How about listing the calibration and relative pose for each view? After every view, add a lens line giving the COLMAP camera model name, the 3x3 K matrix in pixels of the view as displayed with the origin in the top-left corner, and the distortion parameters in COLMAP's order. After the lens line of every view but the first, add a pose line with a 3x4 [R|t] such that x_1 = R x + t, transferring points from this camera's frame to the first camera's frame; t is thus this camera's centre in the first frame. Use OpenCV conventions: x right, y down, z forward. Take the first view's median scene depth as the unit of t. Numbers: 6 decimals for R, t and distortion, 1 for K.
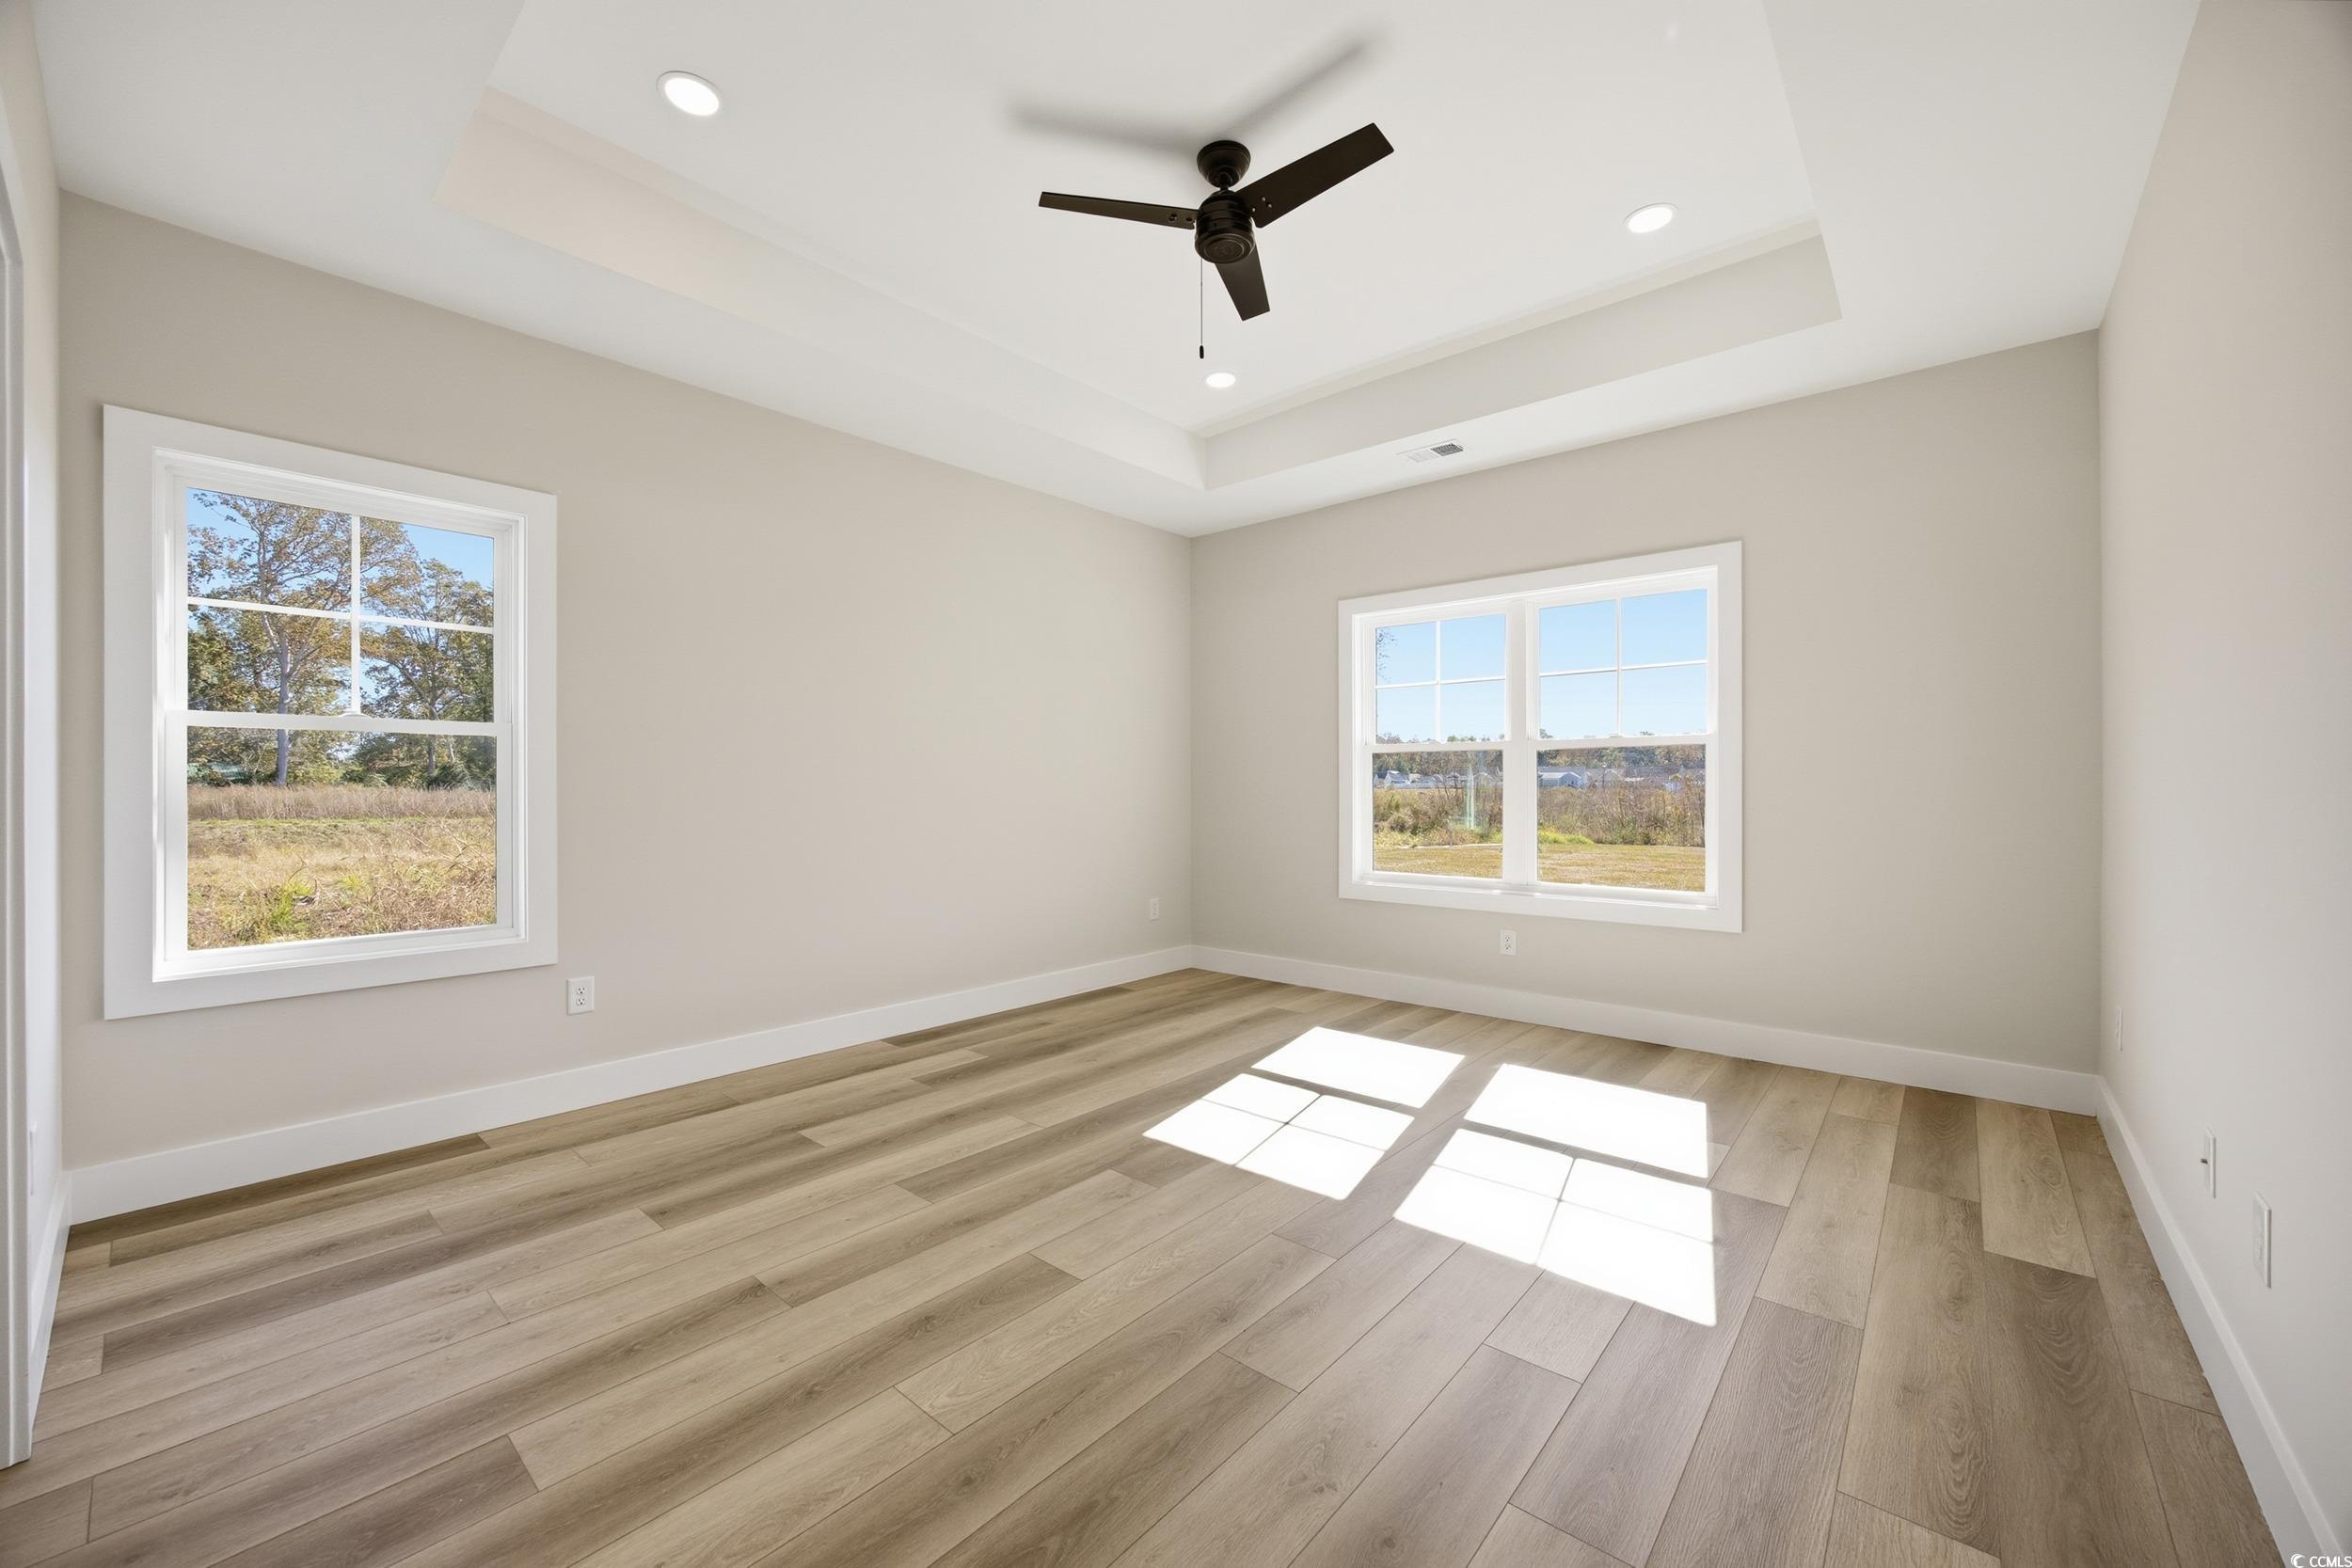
lens RADIAL K [[901.7, 0, 1163.3], [0, 901.7, 785.7], [0, 0, 1]] dist [-0.025397, 0.007960]
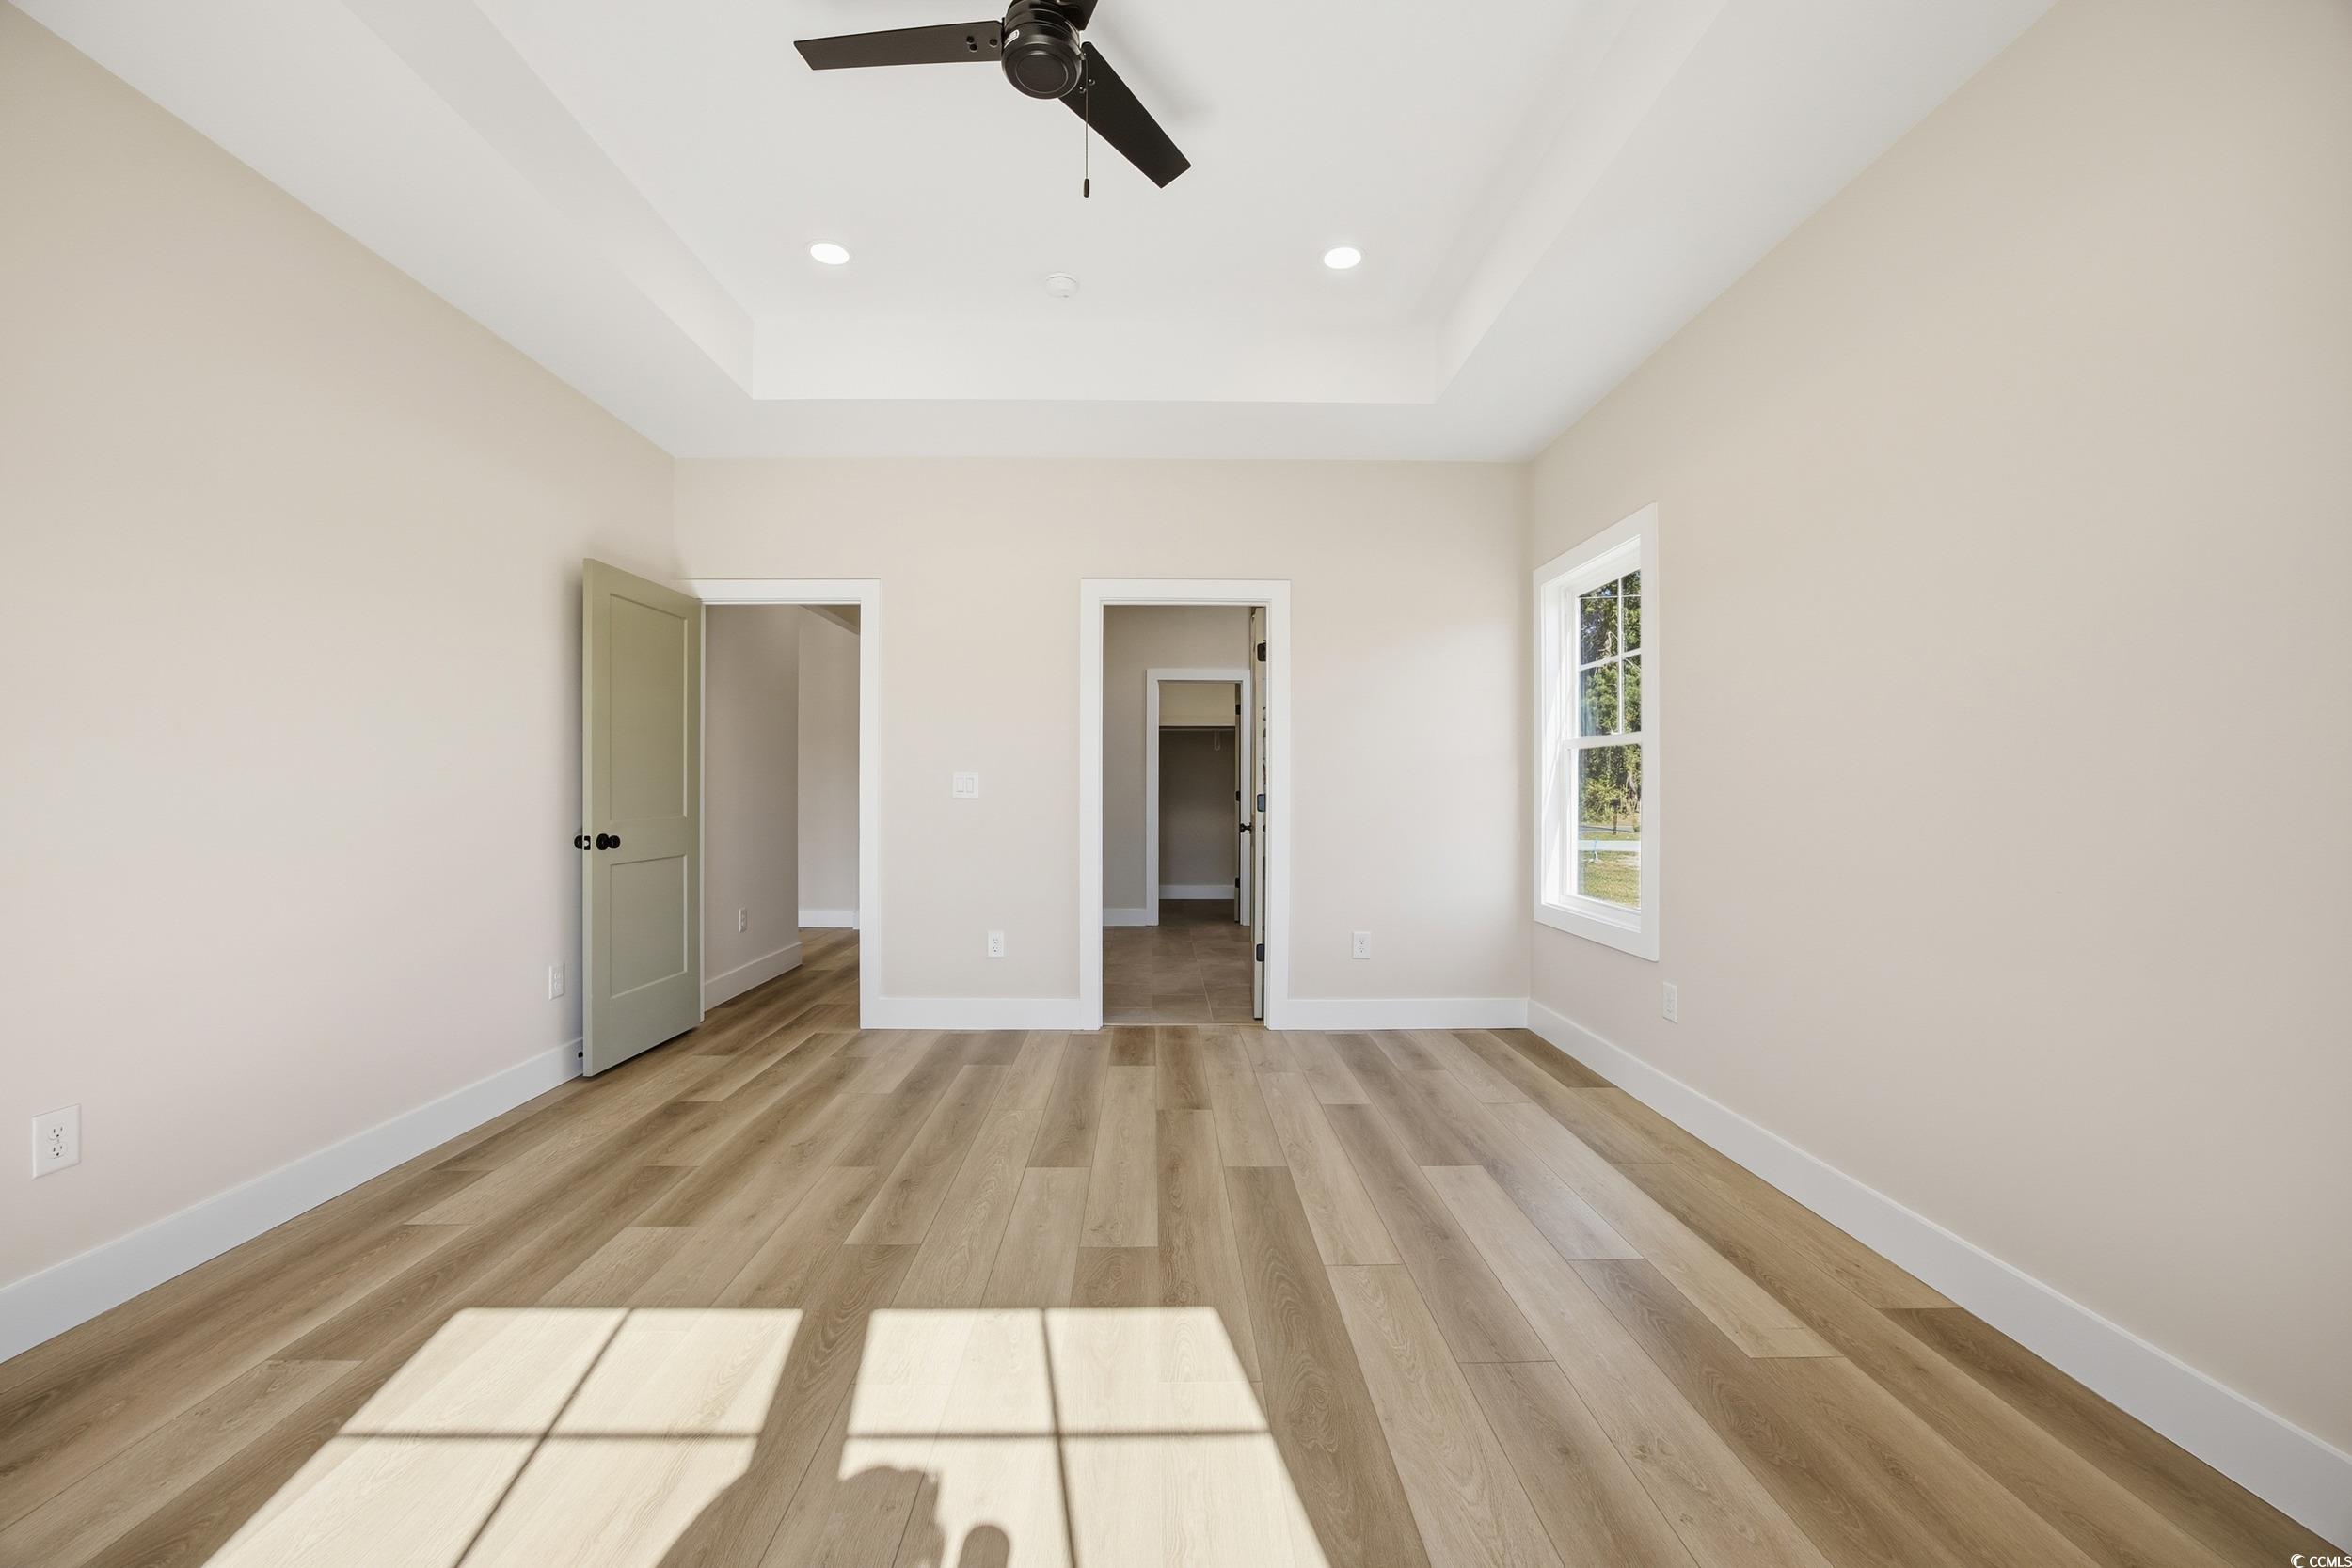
lens RADIAL K [[901.7, 0, 1163.3], [0, 901.7, 785.7], [0, 0, 1]] dist [-0.025397, 0.007960]
pose [[-0.727125, 0.002621, -0.686500, 0.519180], [-0.002691, 0.999974, 0.006668, -0.008562], [0.686500, 0.006696, -0.727099, 1.641086]]
